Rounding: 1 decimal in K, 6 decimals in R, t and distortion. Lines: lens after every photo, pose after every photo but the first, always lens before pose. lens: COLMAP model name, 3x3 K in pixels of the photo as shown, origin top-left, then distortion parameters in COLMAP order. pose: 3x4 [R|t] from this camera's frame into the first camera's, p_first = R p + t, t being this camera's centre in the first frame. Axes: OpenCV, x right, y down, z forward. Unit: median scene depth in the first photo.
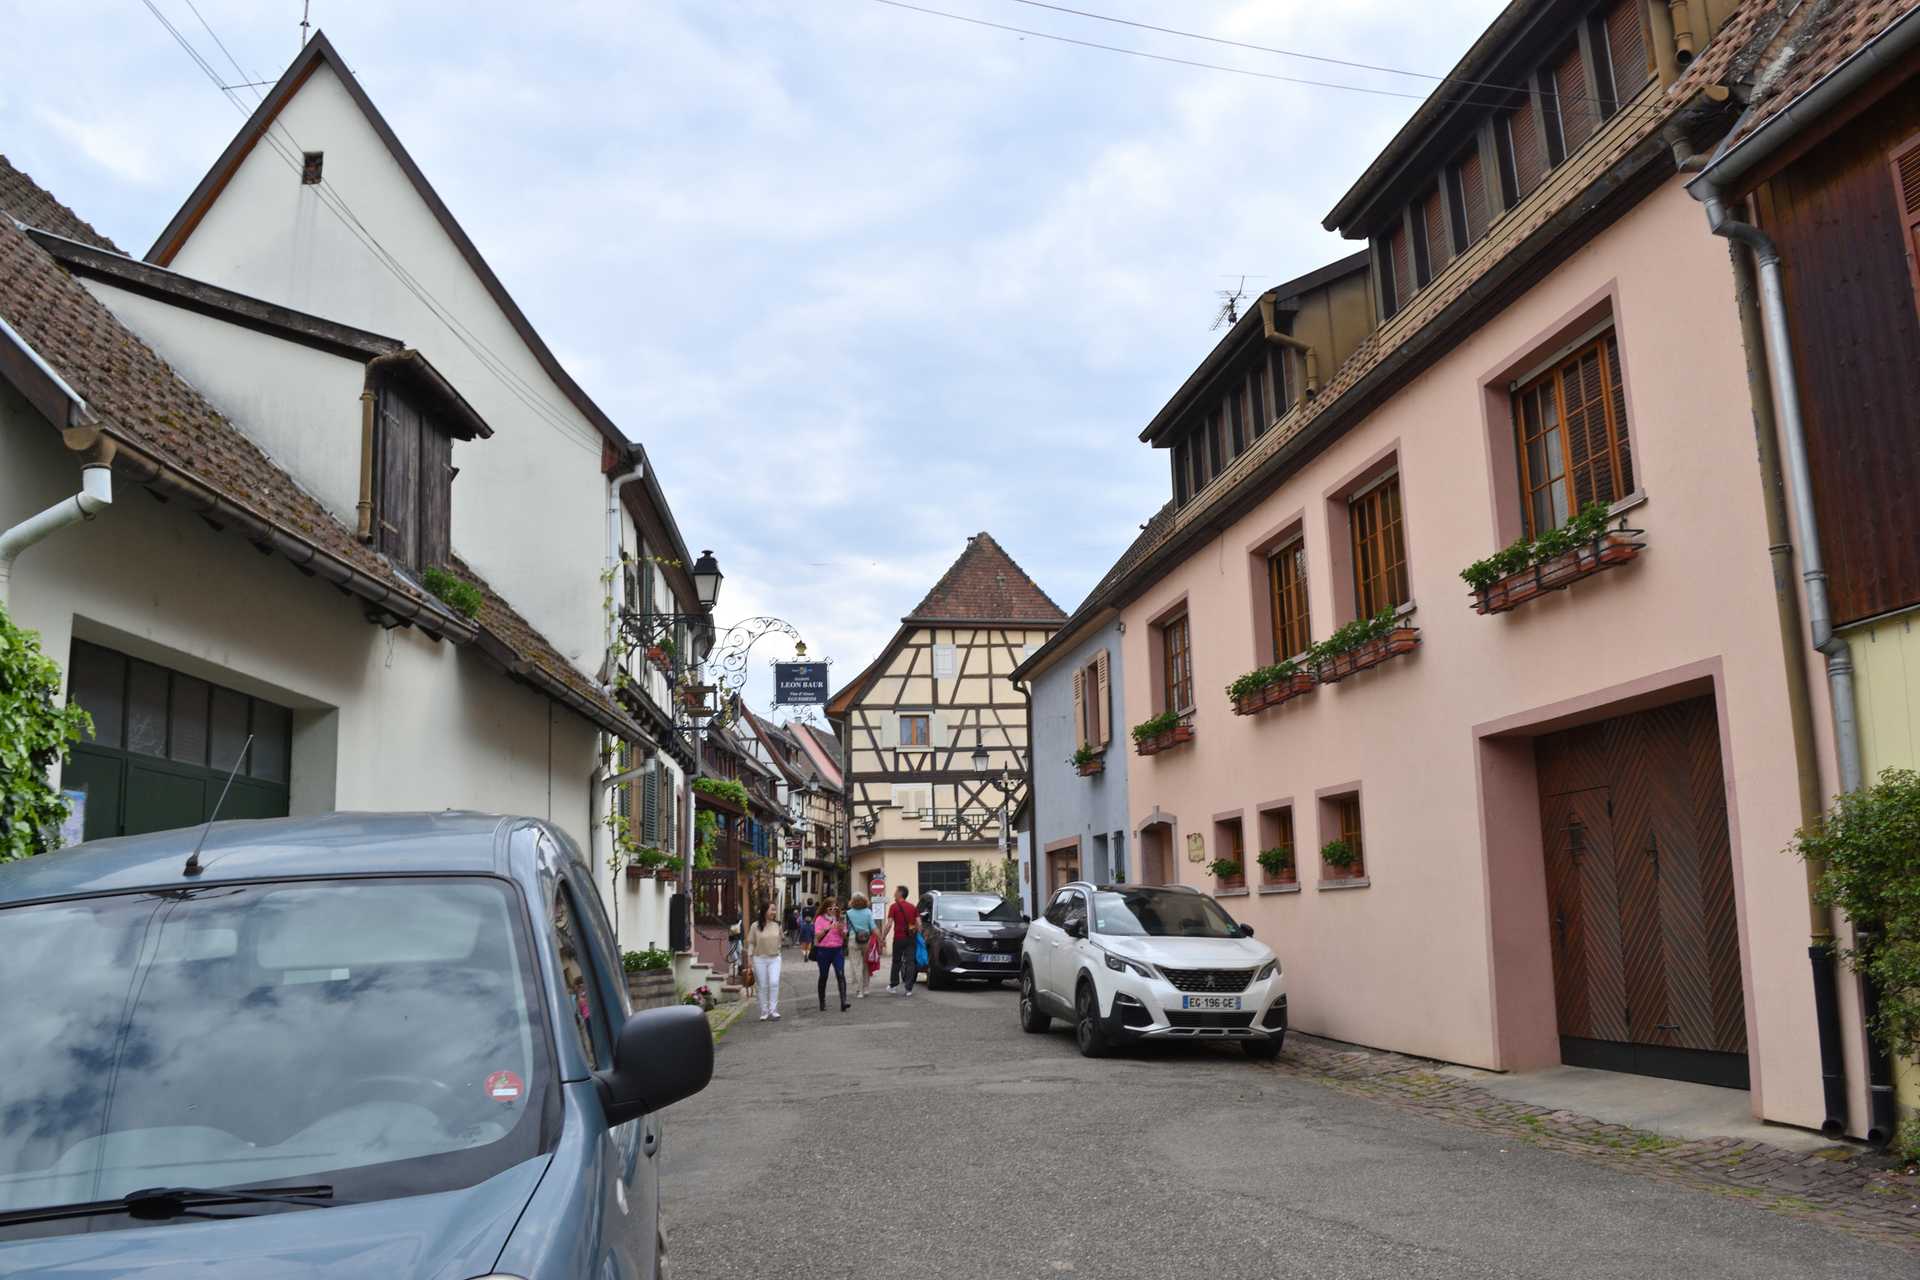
lens RADIAL K [[1548.1, 0, 957.2], [0, 1548.1, 663.0], [0, 0, 1]] dist [-0.079527, 0.007110]
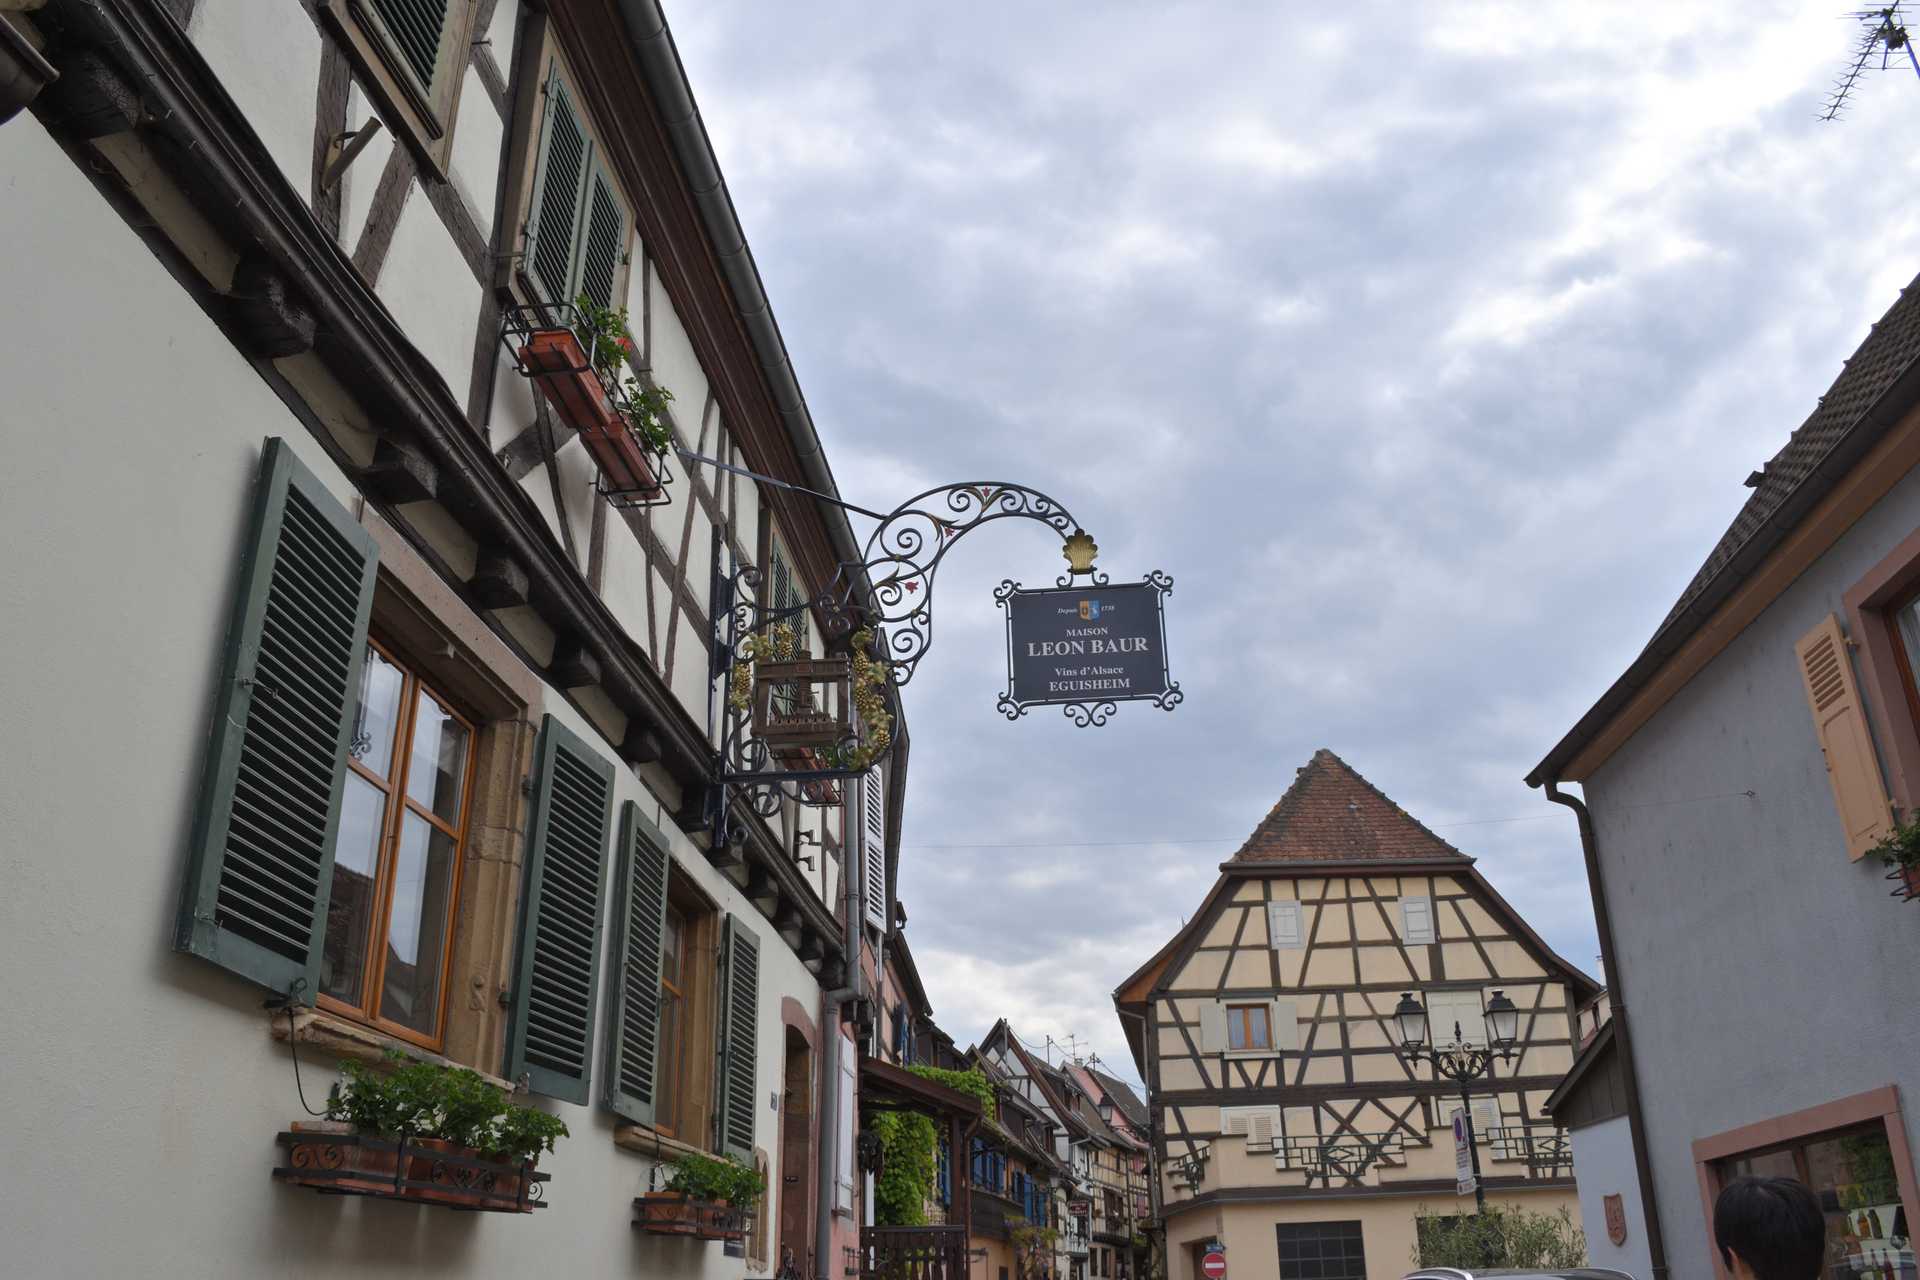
lens RADIAL K [[1555.9, 0, 958.7], [0, 1555.9, 611.0], [0, 0, 1]] dist [-0.096024, 0.003374]
pose [[0.984379, -0.064469, -0.163837, -0.030265], [0.019630, 0.964935, -0.261754, 0.041611], [0.174967, 0.254449, 0.951127, 0.281092]]
